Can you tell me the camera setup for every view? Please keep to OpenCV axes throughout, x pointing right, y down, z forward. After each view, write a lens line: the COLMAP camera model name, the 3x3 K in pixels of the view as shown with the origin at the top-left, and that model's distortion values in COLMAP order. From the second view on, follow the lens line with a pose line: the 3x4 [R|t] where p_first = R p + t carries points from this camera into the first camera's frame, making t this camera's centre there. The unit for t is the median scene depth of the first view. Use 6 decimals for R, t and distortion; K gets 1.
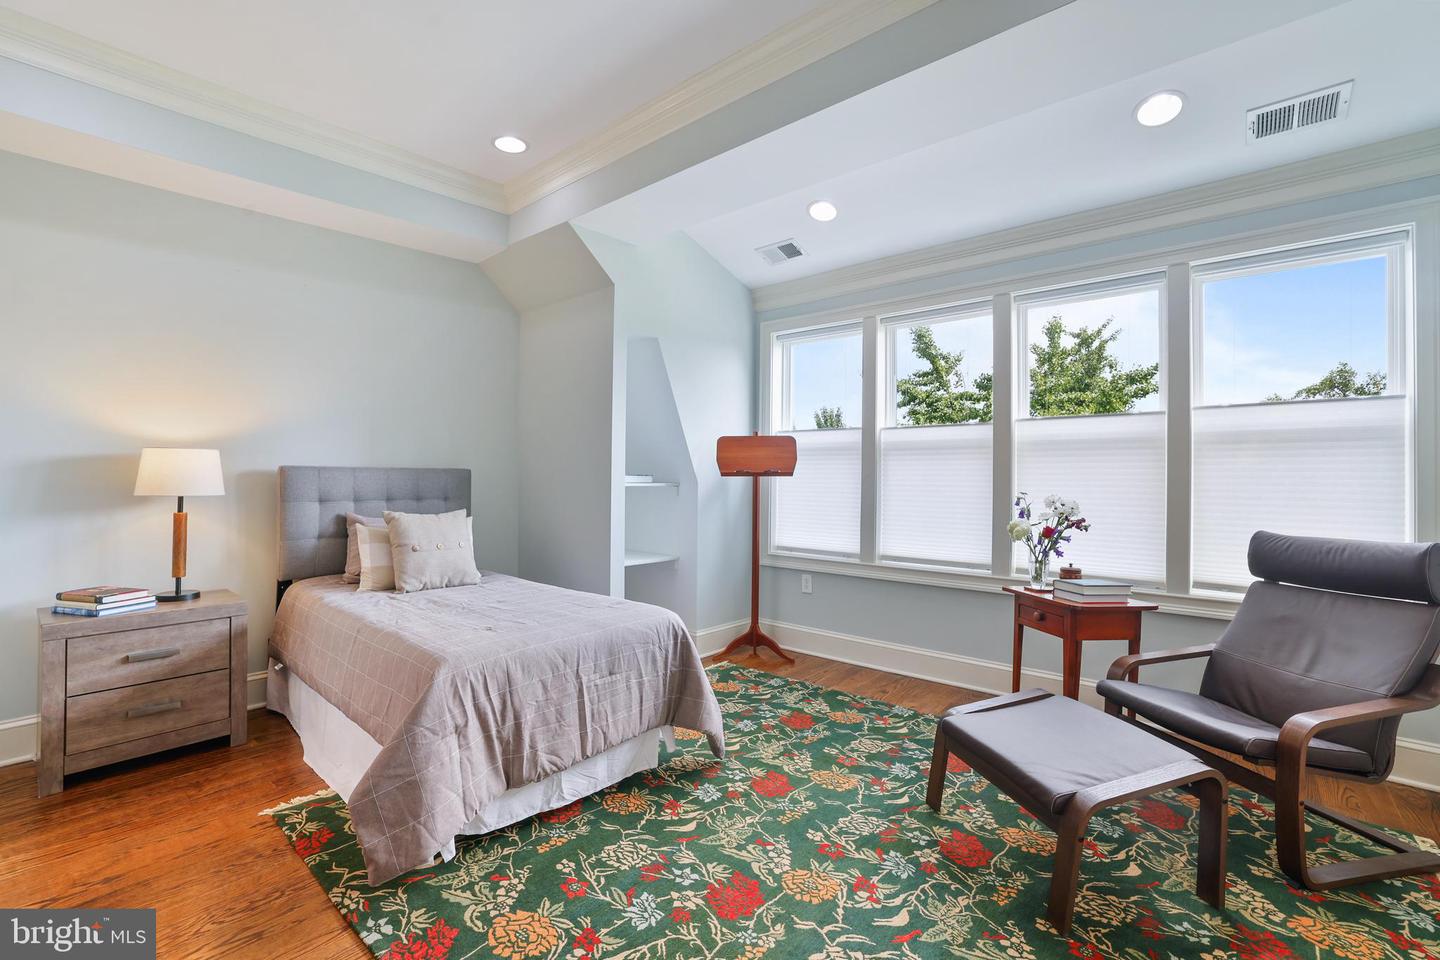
lens RADIAL K [[625.3, 0, 725.7], [0, 625.3, 477.7], [0, 0, 1]] dist [-0.048108, 0.016855]
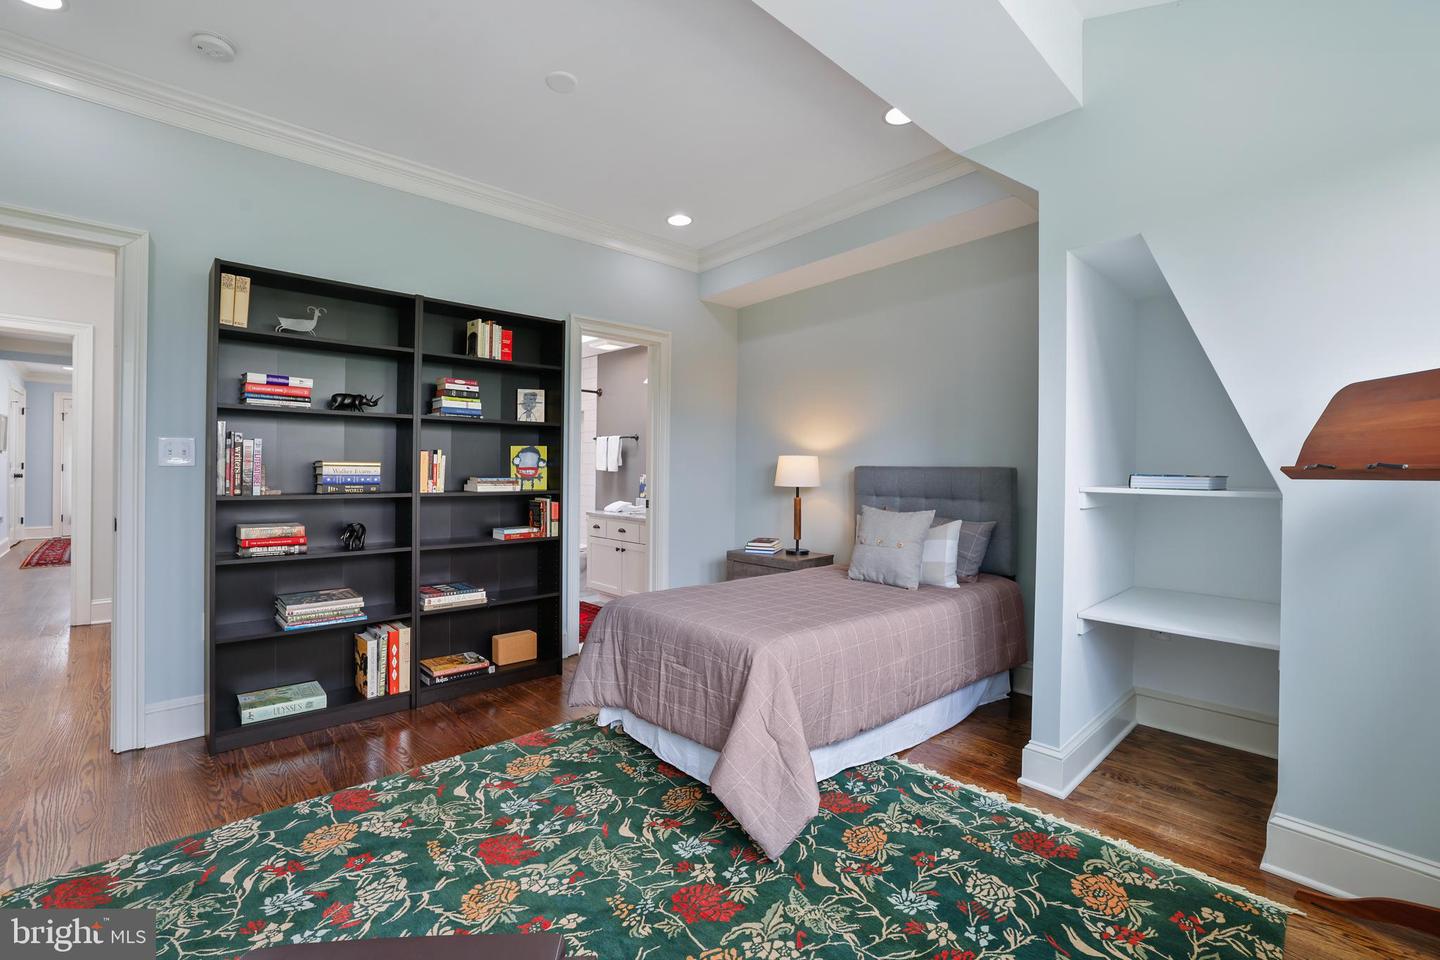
lens RADIAL K [[625.3, 0, 698.5], [0, 625.3, 466.2], [0, 0, 1]] dist [-0.048108, 0.016855]
pose [[-0.130027, -0.013942, -0.991412, 0.897906], [-0.012882, 0.999840, -0.012371, 0.000139], [0.991427, 0.011163, -0.130186, 1.235773]]
